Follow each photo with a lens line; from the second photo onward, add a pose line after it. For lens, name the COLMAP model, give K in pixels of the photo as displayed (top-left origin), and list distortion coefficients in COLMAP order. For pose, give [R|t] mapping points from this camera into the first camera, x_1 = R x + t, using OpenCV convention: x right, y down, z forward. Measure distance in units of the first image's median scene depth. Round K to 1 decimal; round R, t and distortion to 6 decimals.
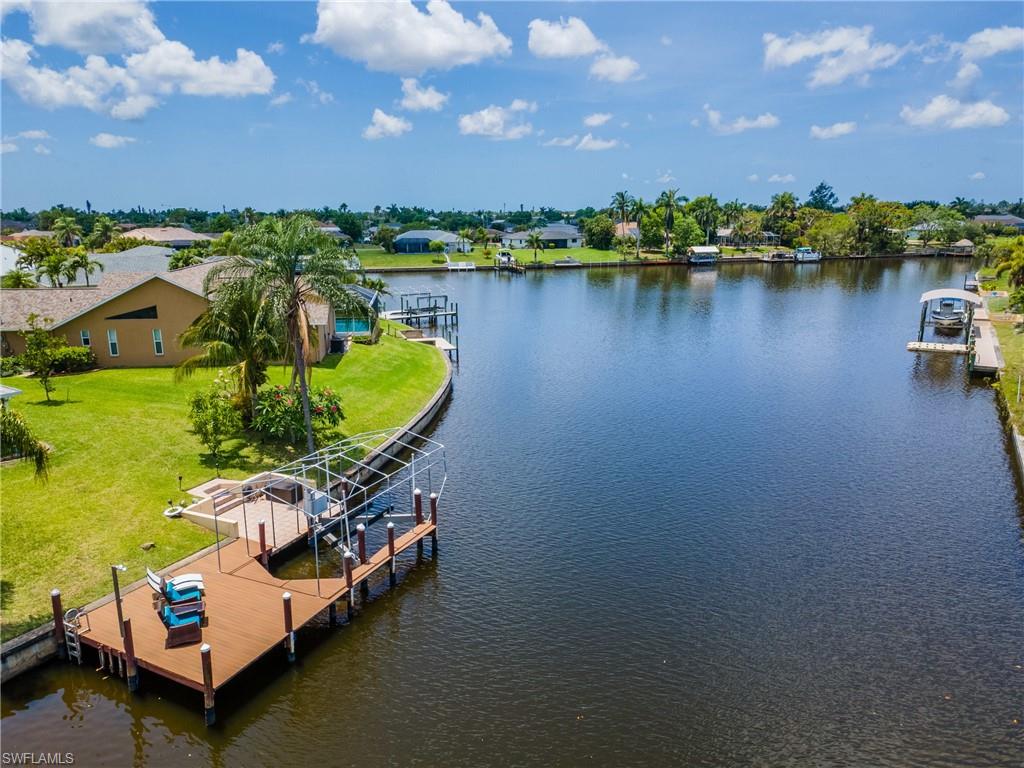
lens RADIAL K [[746.4, 0, 512.0], [0, 746.4, 384.0], [0, 0, 1]] dist [0.004722, 0.053523]
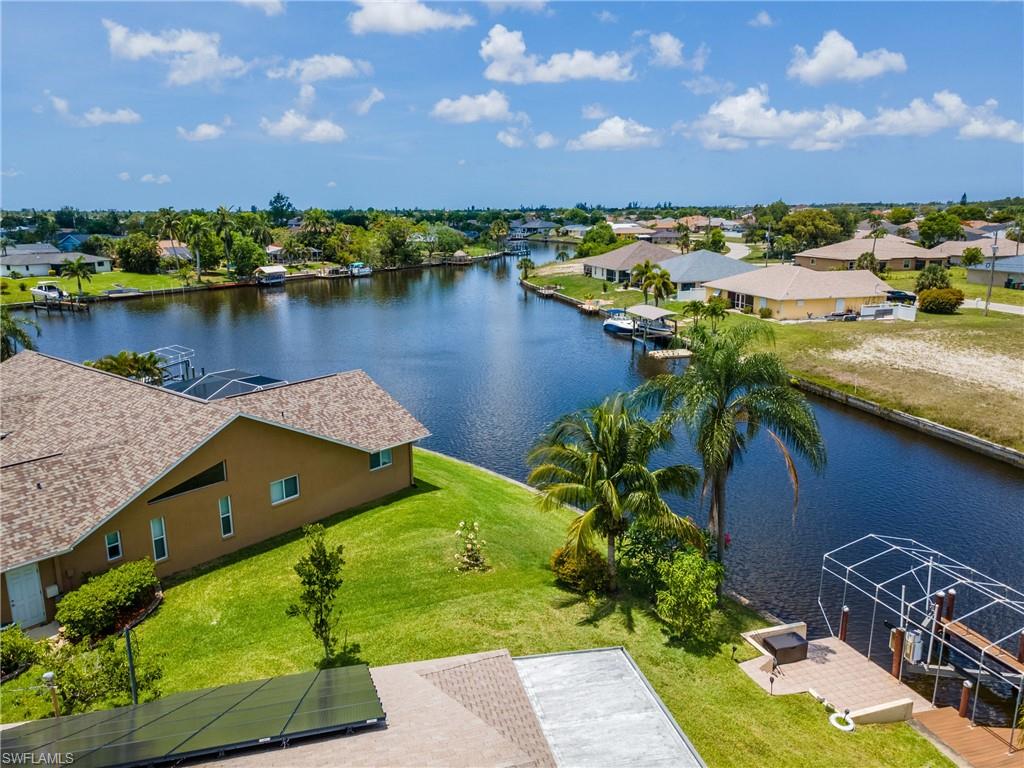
lens RADIAL K [[743.7, 0, 512.0], [0, 743.7, 384.0], [0, 0, 1]] dist [0.042851, 0.003499]
pose [[0.721109, -0.152941, 0.675730, -0.182759], [0.154927, 0.986229, 0.057886, -0.042291], [-0.675277, 0.062947, 0.734873, 0.099425]]
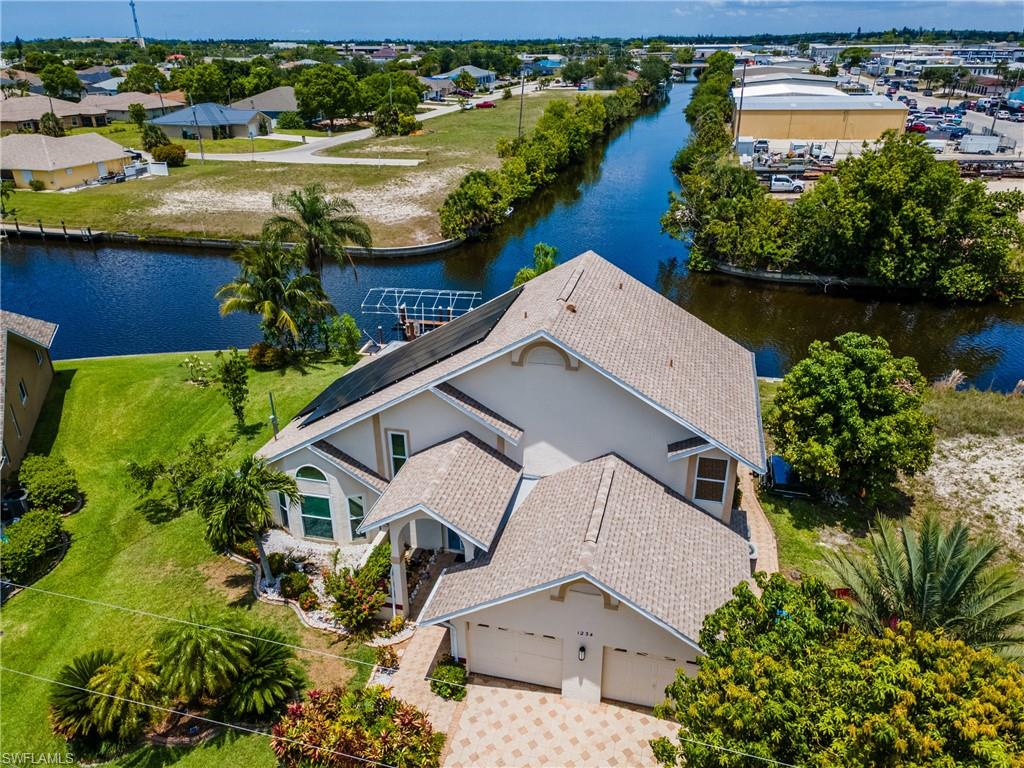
lens RADIAL K [[746.4, 0, 512.0], [0, 746.4, 384.0], [0, 0, 1]] dist [0.004722, 0.053523]
pose [[-0.283233, -0.388061, 0.877033, -0.316627], [0.222473, 0.862951, 0.453676, -0.079783], [-0.932891, 0.323612, -0.158083, 0.173395]]
